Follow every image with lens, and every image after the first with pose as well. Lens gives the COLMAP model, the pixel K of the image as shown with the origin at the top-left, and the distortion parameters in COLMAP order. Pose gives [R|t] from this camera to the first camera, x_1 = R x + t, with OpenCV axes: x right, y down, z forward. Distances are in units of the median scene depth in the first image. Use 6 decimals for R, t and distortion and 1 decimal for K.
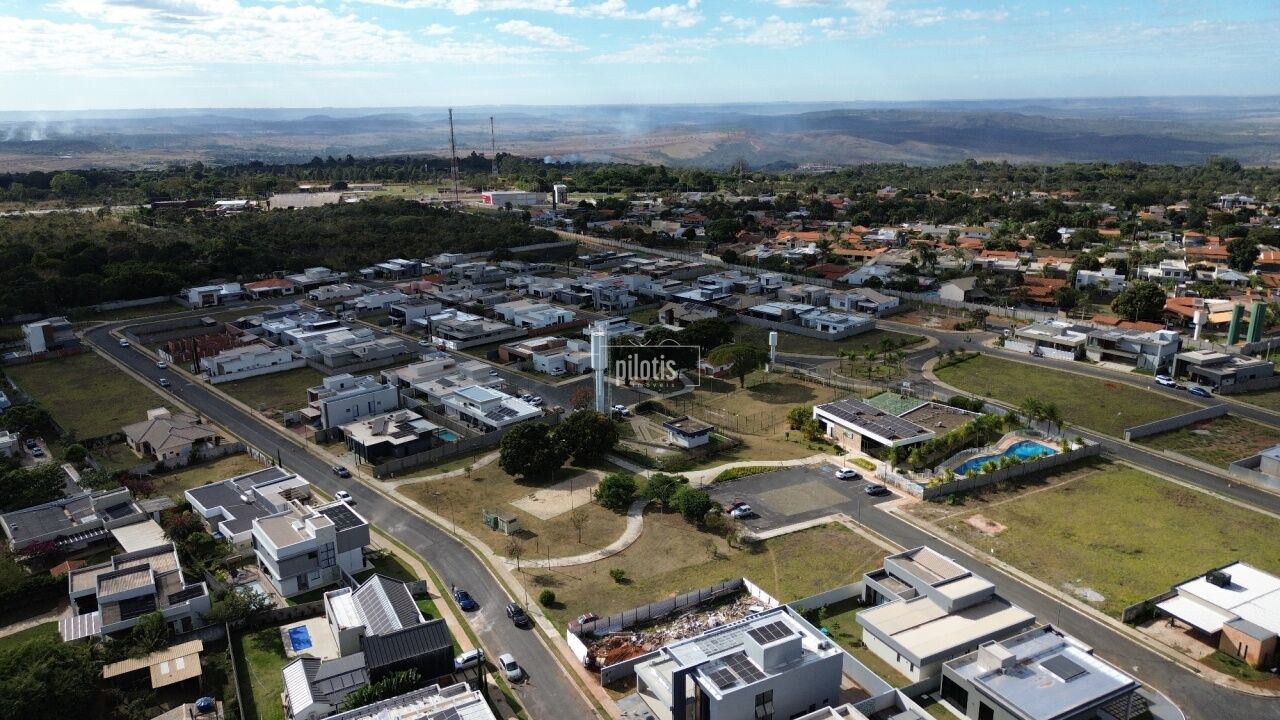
lens RADIAL K [[904.2, 0, 637.6], [0, 904.2, 355.3], [0, 0, 1]] dist [0.066600, -0.060976]
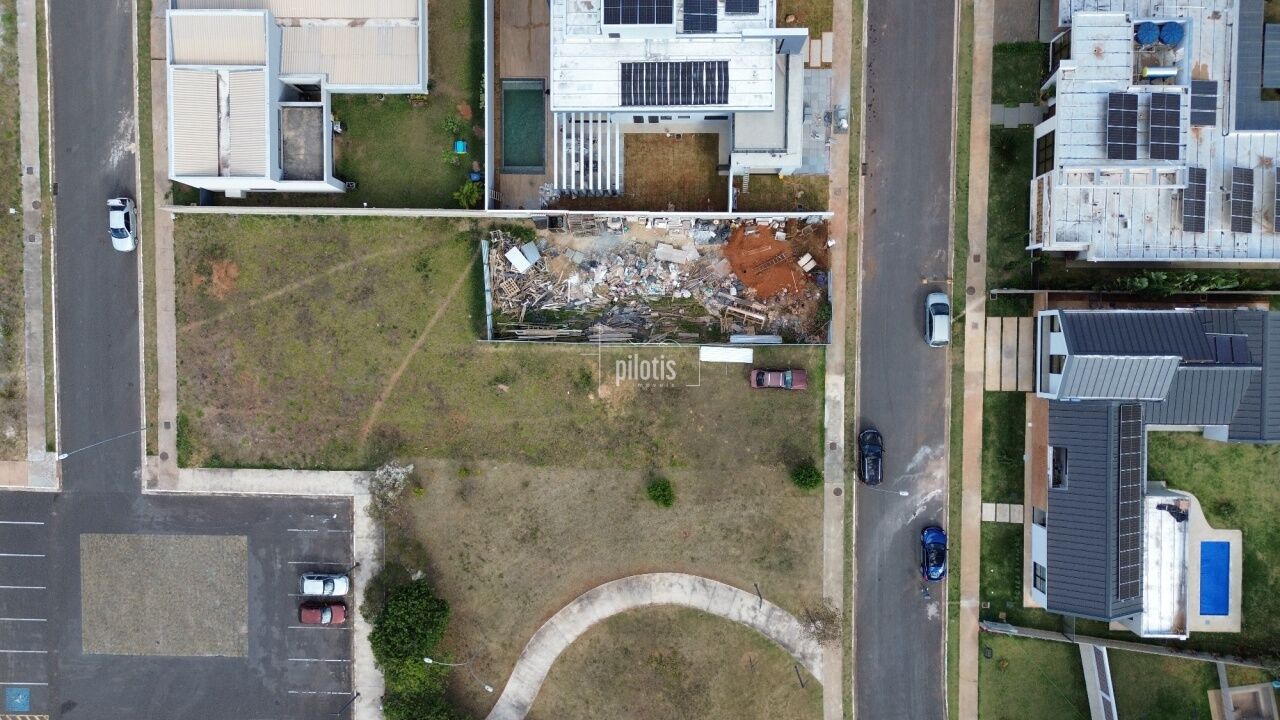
lens RADIAL K [[904.2, 0, 637.4], [0, 904.2, 352.8], [0, 0, 1]] dist [0.066600, -0.060976]
pose [[-0.881204, -0.471462, 0.034688, 0.008864], [0.173397, -0.254086, 0.951511, -0.205147], [-0.439788, 0.844490, 0.305652, 0.603303]]
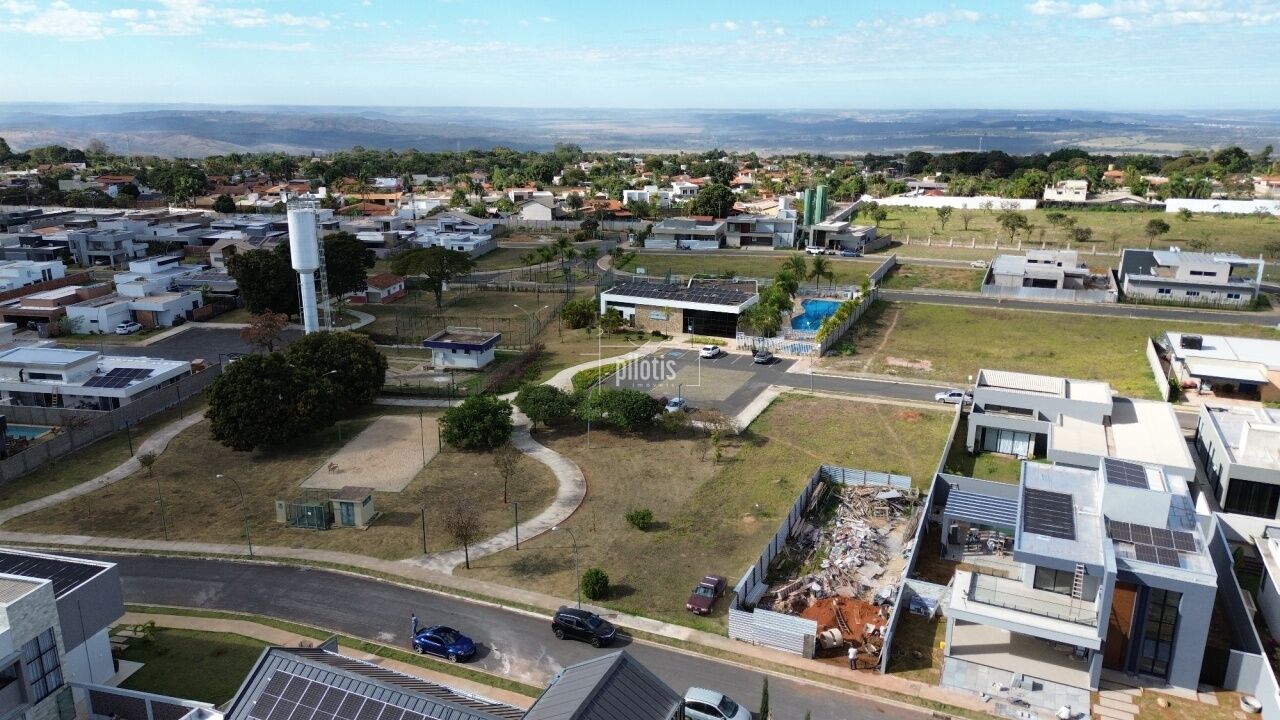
lens RADIAL K [[904.2, 0, 640.4], [0, 904.2, 355.4], [0, 0, 1]] dist [0.066600, -0.060976]
pose [[0.780204, -0.151291, 0.606954, -0.281226], [0.154922, 0.986816, 0.046834, 0.087465], [-0.606038, 0.057491, 0.793356, 0.421293]]
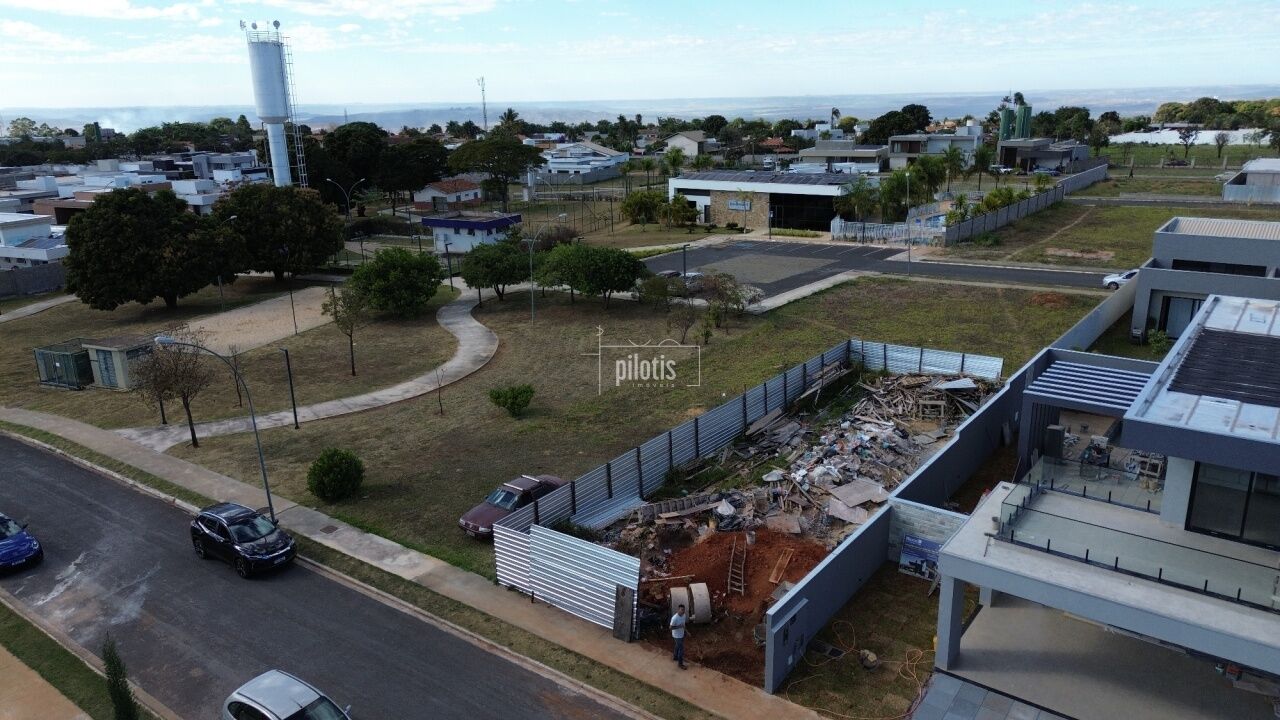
lens RADIAL K [[904.2, 0, 642.3], [0, 904.2, 362.8], [0, 0, 1]] dist [0.066600, -0.060976]
pose [[0.902290, -0.126660, 0.412104, -0.094976], [0.124079, 0.991719, 0.033139, 0.174660], [-0.412889, 0.021233, 0.910534, 0.518478]]
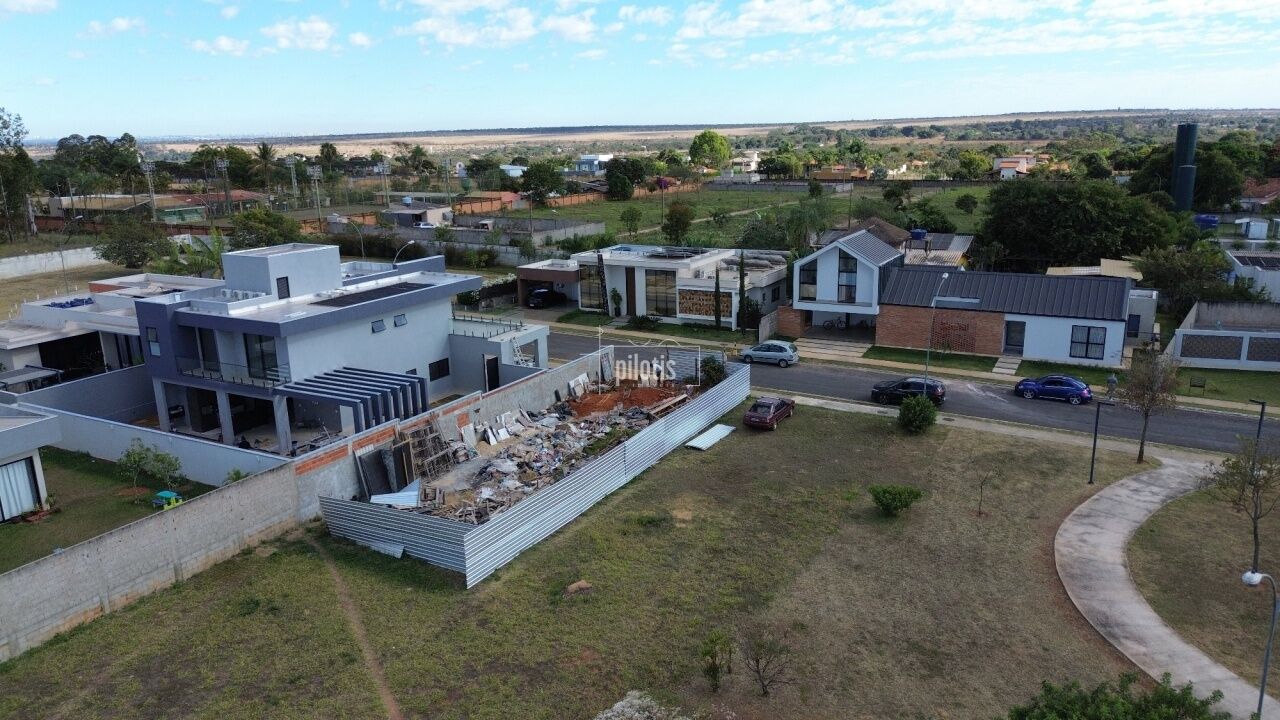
lens RADIAL K [[904.2, 0, 639.1], [0, 904.2, 365.6], [0, 0, 1]] dist [0.066600, -0.060976]
pose [[-0.833912, 0.171716, -0.524505, 0.157786], [-0.115986, 0.874613, 0.470744, 0.054085], [0.539573, 0.453394, -0.709433, 0.904793]]
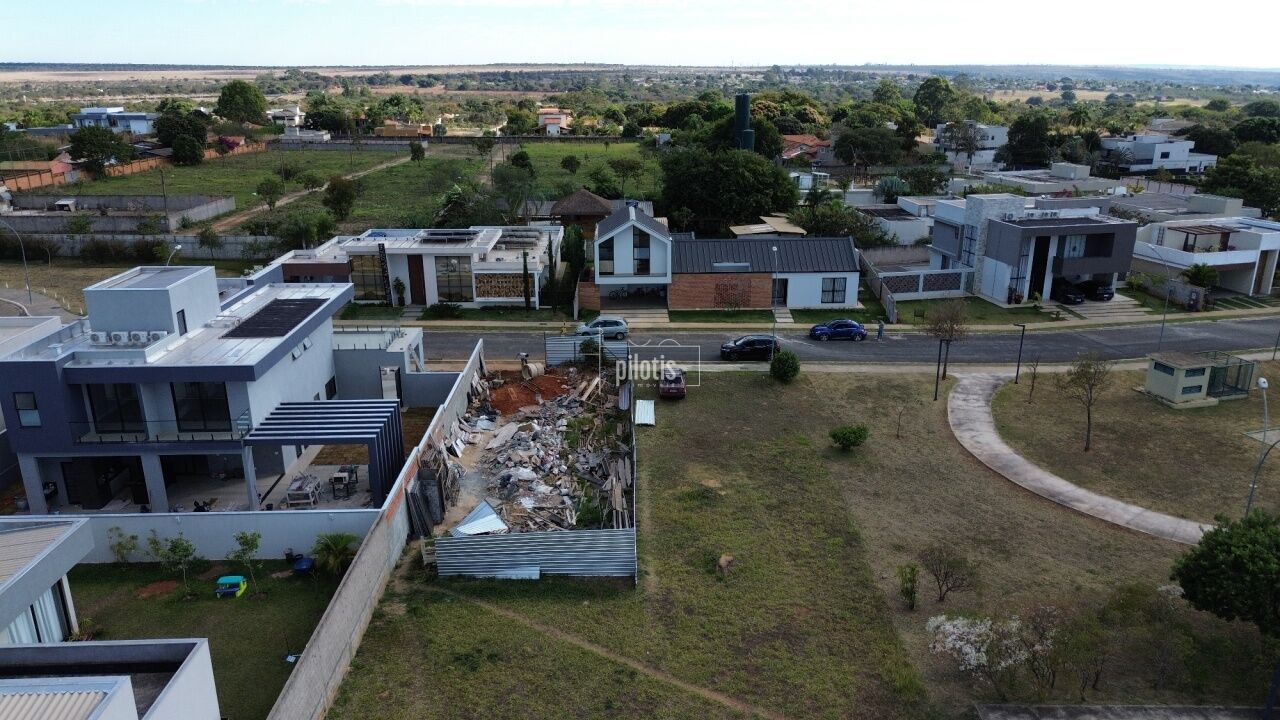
lens RADIAL K [[904.2, 0, 637.2], [0, 904.2, 362.3], [0, 0, 1]] dist [0.066600, -0.060976]
pose [[-0.443728, 0.292093, -0.847223, 0.259457], [-0.233361, 0.875115, 0.423930, 0.057716], [0.865245, 0.385818, -0.320149, 0.812571]]
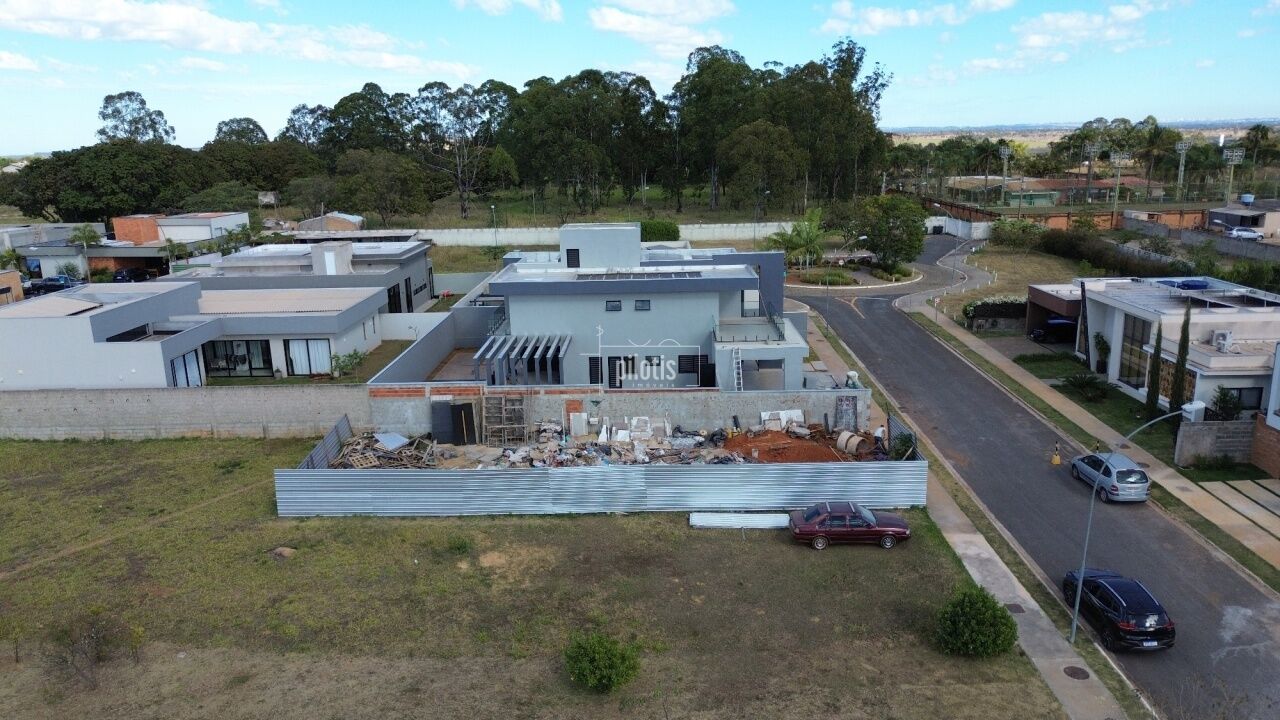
lens RADIAL K [[904.2, 0, 638.4], [0, 904.2, 357.0], [0, 0, 1]] dist [0.066600, -0.060976]
pose [[-0.876598, -0.079385, 0.474629, -0.095750], [0.164621, 0.877325, 0.450779, 0.070638], [-0.452189, 0.473286, -0.755993, 0.879582]]
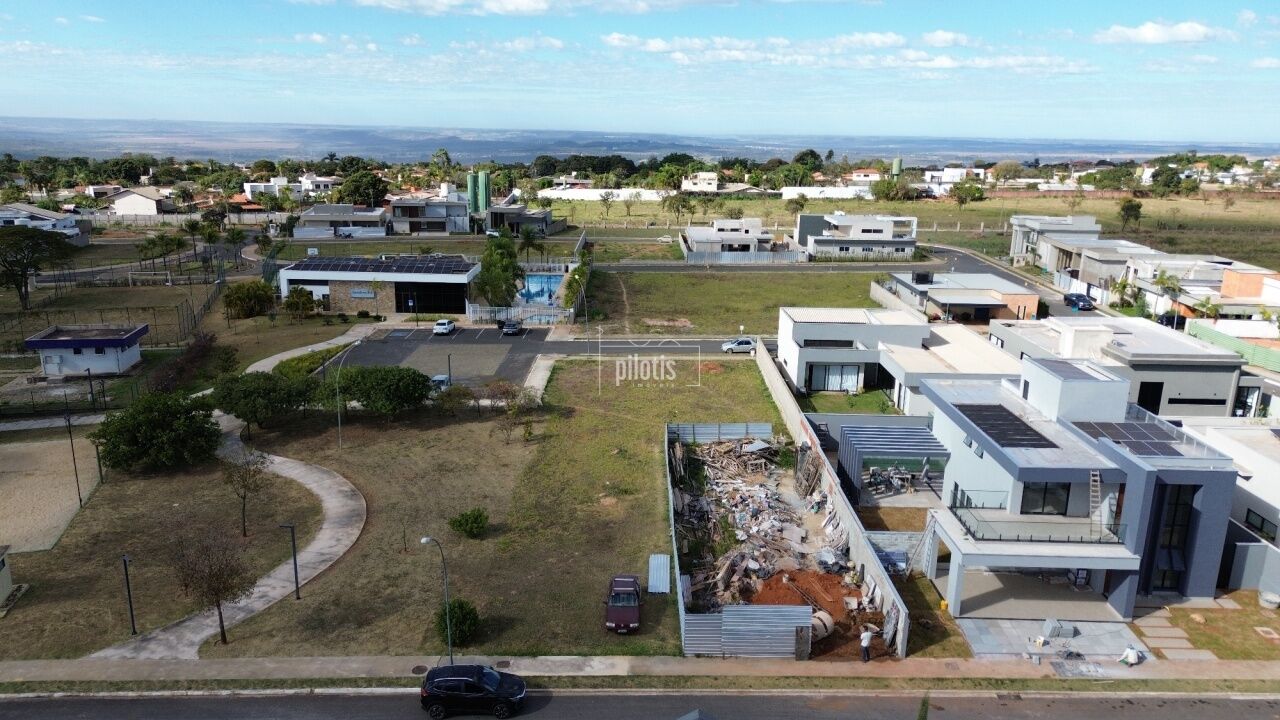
lens RADIAL K [[904.2, 0, 640.9], [0, 904.2, 350.6], [0, 0, 1]] dist [0.066600, -0.060976]
pose [[0.458541, -0.191076, 0.867888, -0.257597], [0.215347, 0.971395, 0.100088, 0.111311], [-0.862186, 0.141003, 0.486572, 0.569258]]
